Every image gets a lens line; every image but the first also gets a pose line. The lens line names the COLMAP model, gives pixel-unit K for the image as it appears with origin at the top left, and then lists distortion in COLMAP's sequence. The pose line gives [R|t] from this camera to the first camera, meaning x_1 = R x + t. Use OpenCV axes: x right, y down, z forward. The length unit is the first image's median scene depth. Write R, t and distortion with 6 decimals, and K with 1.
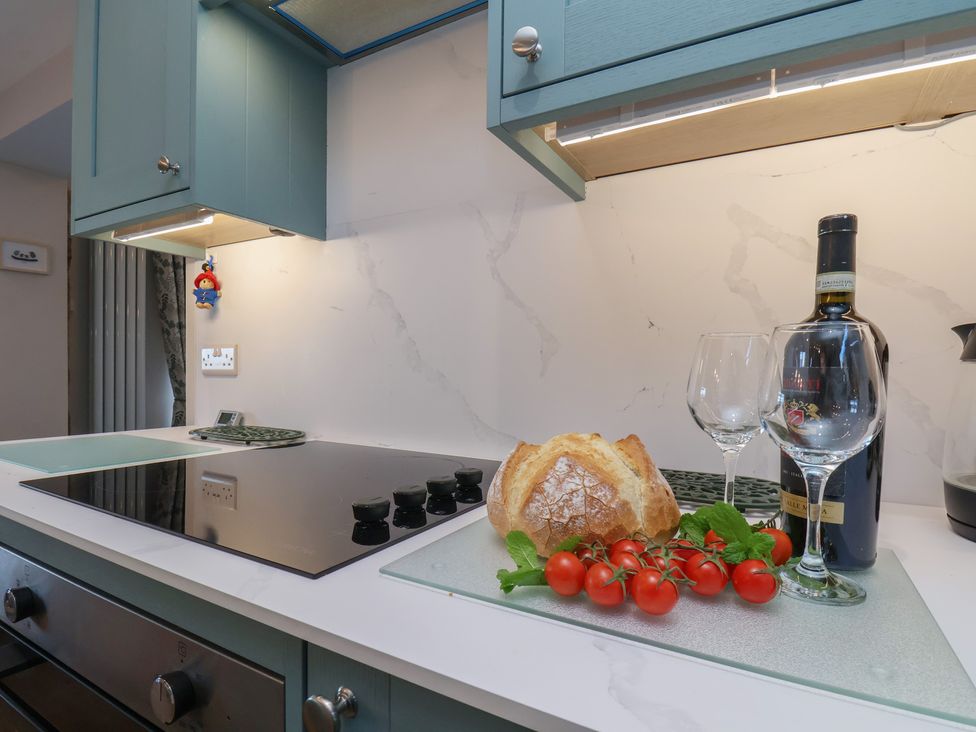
lens RADIAL K [[511.5, 0, 492.6], [0, 511.5, 380.0], [0, 0, 1]] dist [0.003593, -0.015311]
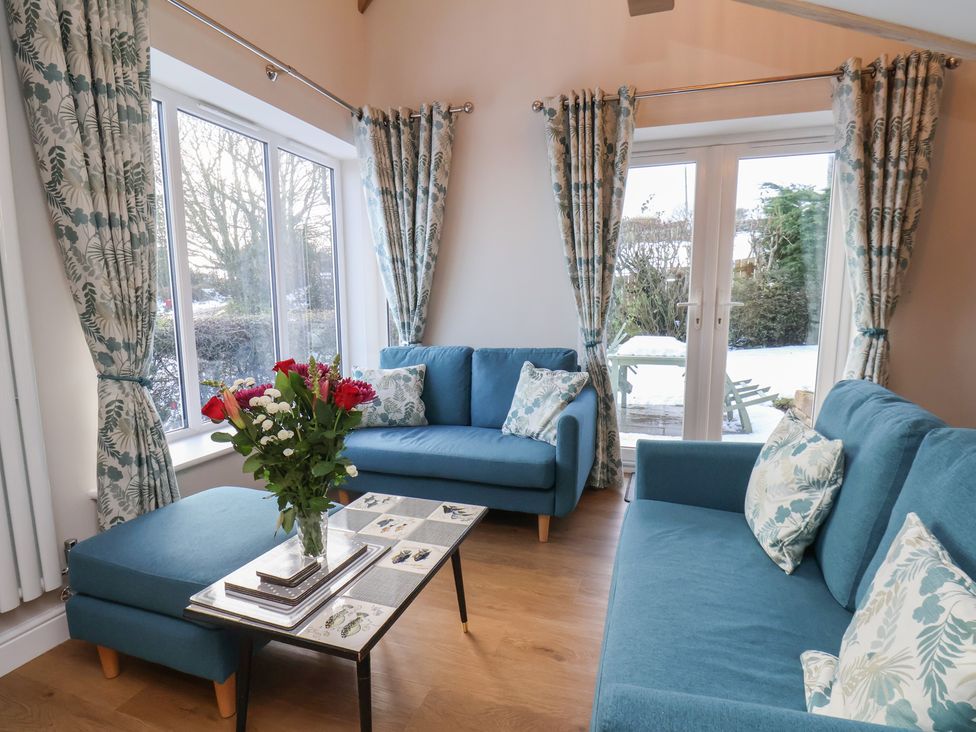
lens RADIAL K [[520.9, 0, 495.6], [0, 520.9, 375.3], [0, 0, 1]] dist [0.003917, -0.011877]
pose [[0.979138, -0.045018, 0.198147, -1.206430], [0.018762, 0.991013, 0.132443, -0.075605], [-0.202328, -0.125962, 0.971183, 1.516644]]
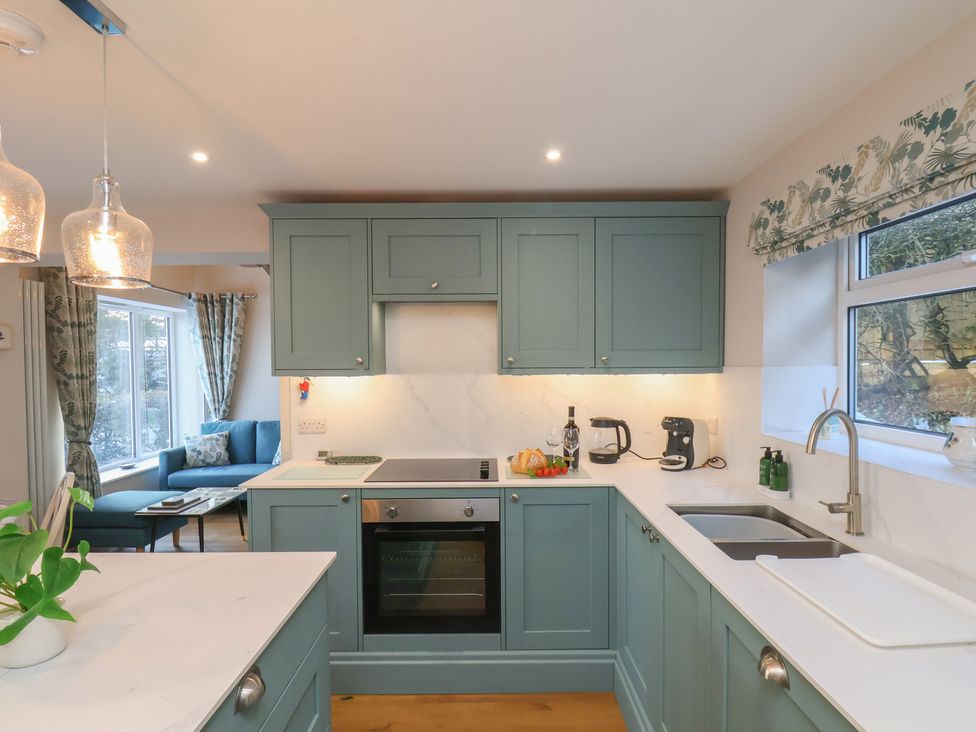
lens RADIAL K [[513.8, 0, 494.8], [0, 513.8, 379.9], [0, 0, 1]] dist [0.003603, -0.015872]
pose [[0.863608, -0.037100, 0.502796, -1.285093], [0.027809, 0.999276, 0.025969, -0.349474], [-0.503396, -0.008444, 0.864015, -1.536514]]
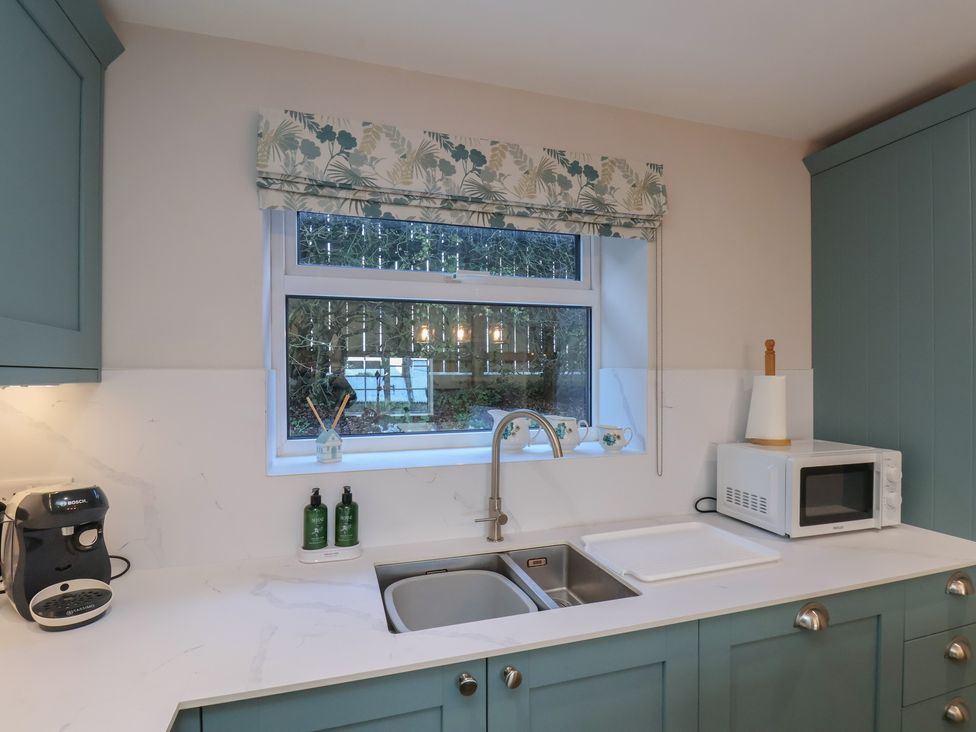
lens RADIAL K [[511.5, 0, 492.6], [0, 511.5, 380.0], [0, 0, 1]] dist [0.003593, -0.015311]
pose [[-0.737619, -0.014508, 0.675061, -0.574035], [0.006892, 0.999555, 0.029012, -0.321295], [-0.675182, 0.026052, -0.737191, 0.346377]]
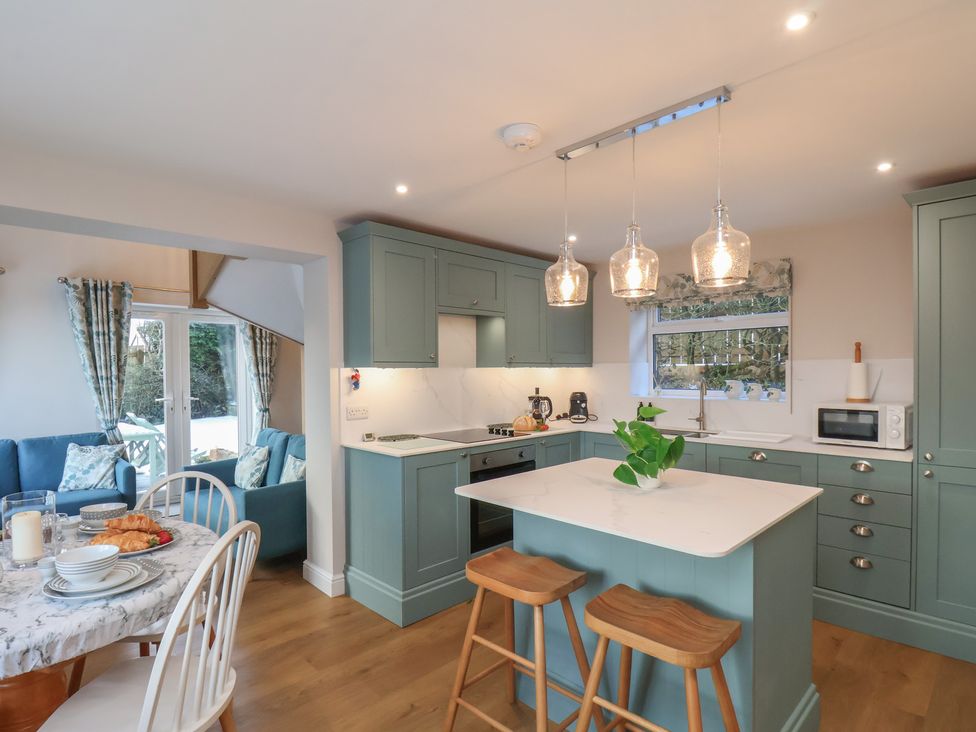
lens RADIAL K [[511.5, 0, 492.6], [0, 511.5, 380.0], [0, 0, 1]] dist [0.003593, -0.015311]
pose [[0.269869, -0.031953, 0.962367, -3.578917], [0.027075, 0.999306, 0.025587, -0.312047], [-0.962516, 0.019151, 0.270547, -0.289451]]
